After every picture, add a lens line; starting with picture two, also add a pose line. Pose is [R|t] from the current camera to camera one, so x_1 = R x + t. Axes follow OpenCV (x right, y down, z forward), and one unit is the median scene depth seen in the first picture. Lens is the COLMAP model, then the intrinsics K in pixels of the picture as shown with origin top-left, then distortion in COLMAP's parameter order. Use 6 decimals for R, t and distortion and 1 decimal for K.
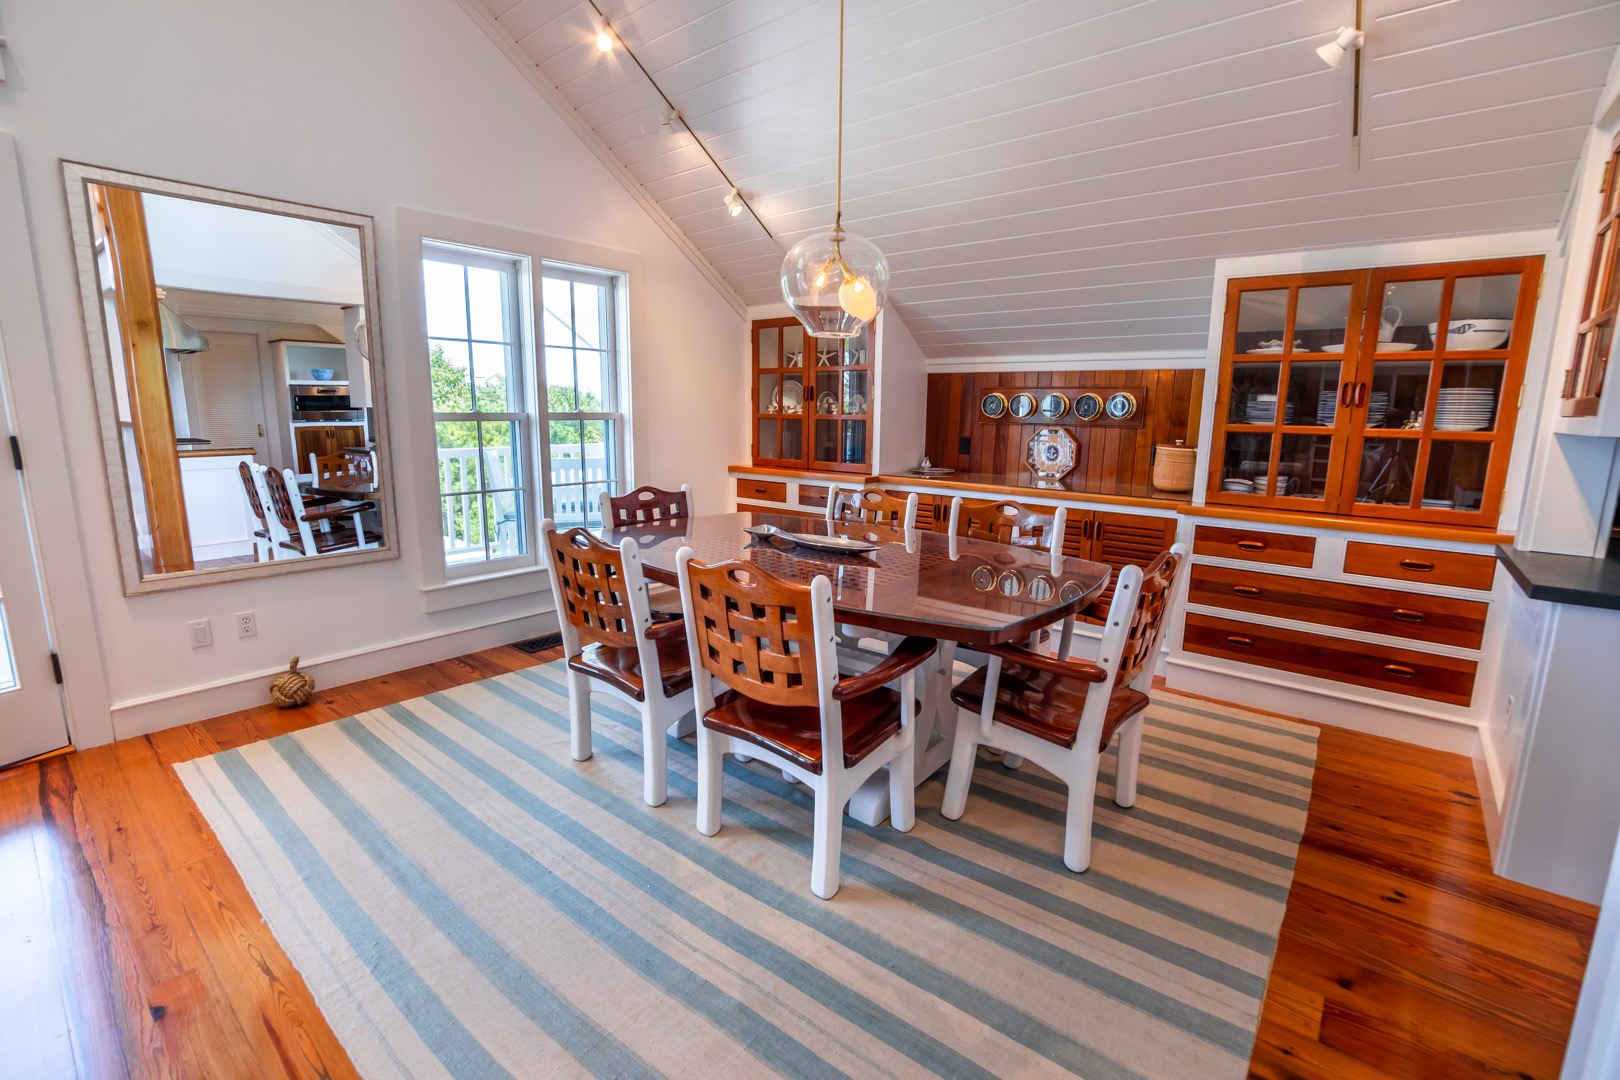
lens RADIAL K [[732.8, 0, 796.7], [0, 732.8, 528.0], [0, 0, 1]] dist [-0.021706, -0.000242]
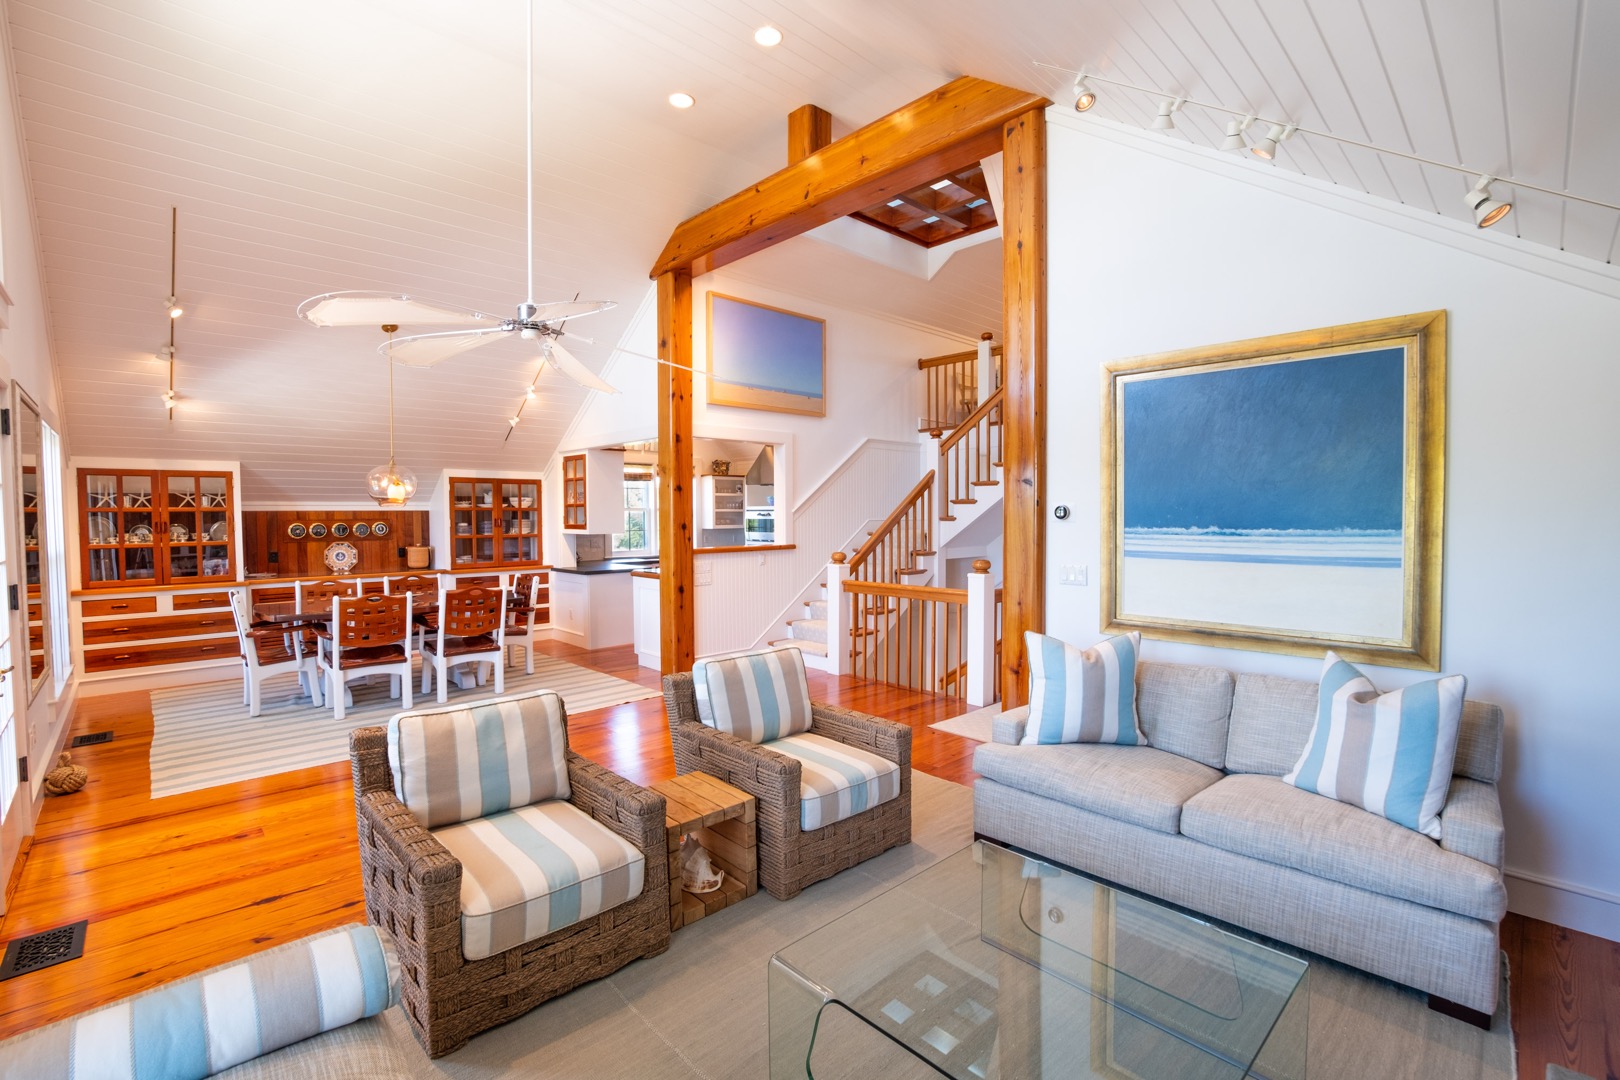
lens RADIAL K [[732.8, 0, 809.5], [0, 732.8, 543.7], [0, 0, 1]] dist [-0.021706, -0.000242]
pose [[0.084583, -0.042163, 0.995524, -1.752686], [0.185878, 0.982234, 0.025807, 0.042234], [-0.978925, 0.182864, 0.090917, -0.369790]]
